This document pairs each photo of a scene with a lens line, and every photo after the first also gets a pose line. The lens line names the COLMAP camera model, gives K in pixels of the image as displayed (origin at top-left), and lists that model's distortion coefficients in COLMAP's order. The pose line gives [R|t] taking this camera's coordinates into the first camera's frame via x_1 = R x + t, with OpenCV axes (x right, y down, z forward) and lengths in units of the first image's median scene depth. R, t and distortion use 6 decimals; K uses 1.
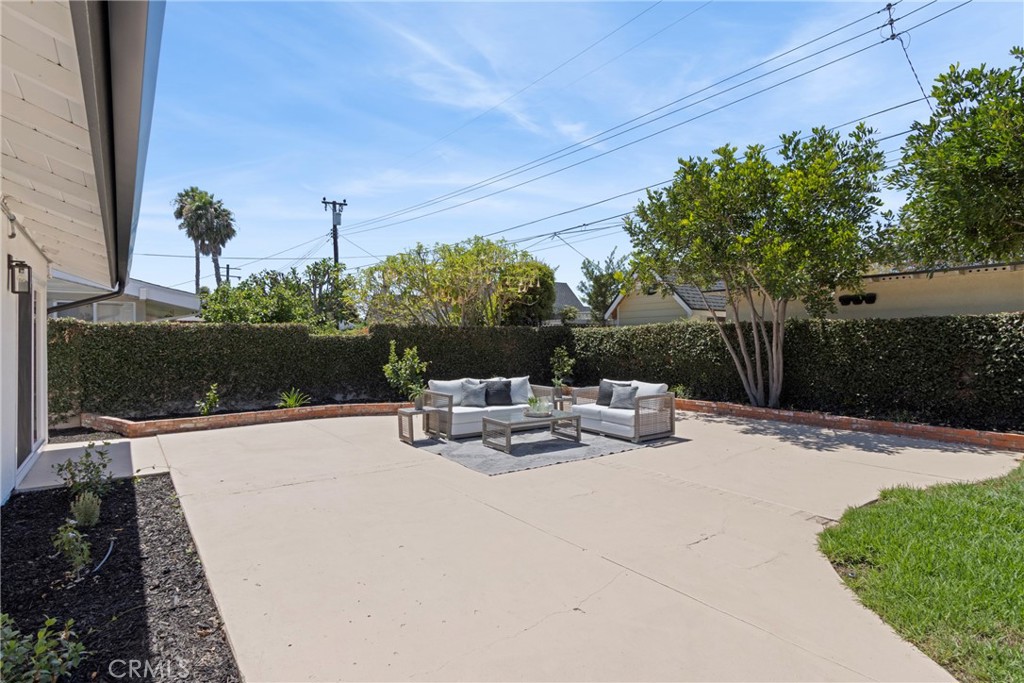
lens RADIAL K [[527.0, 0, 512.0], [0, 527.0, 341.5], [0, 0, 1]] dist [0.016080, 0.000407]
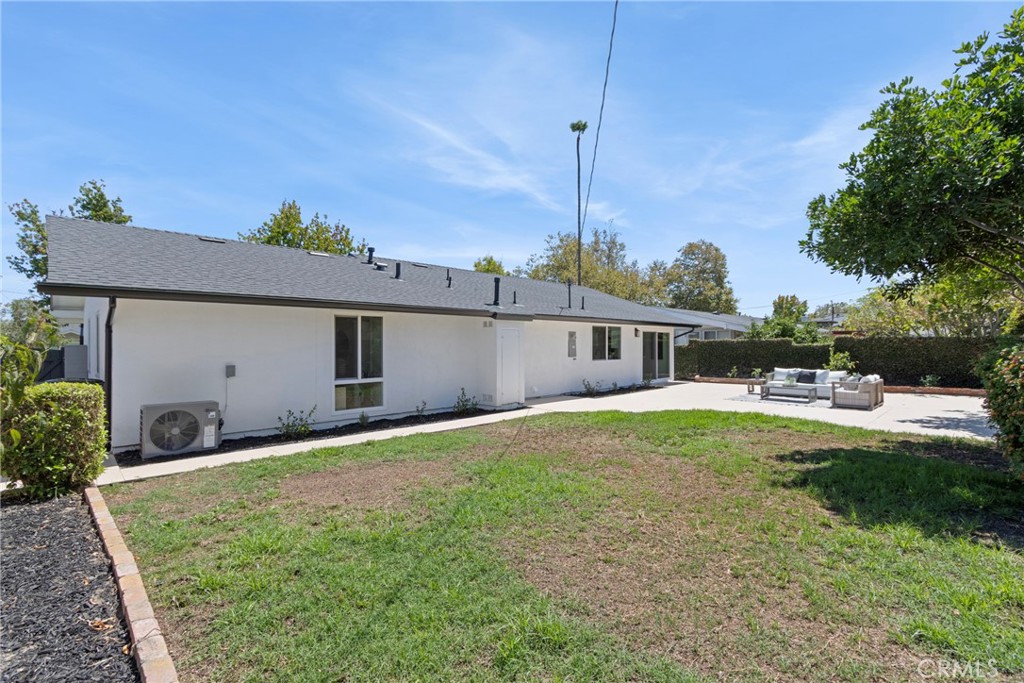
lens RADIAL K [[479.8, 0, 500.5], [0, 479.8, 341.3], [0, 0, 1]] dist [-0.003369, -0.000591]
pose [[0.132409, -0.003397, -0.991189, 0.877287], [-0.001959, 0.999991, -0.003689, -0.011180], [0.991193, 0.002430, 0.132402, -0.171798]]
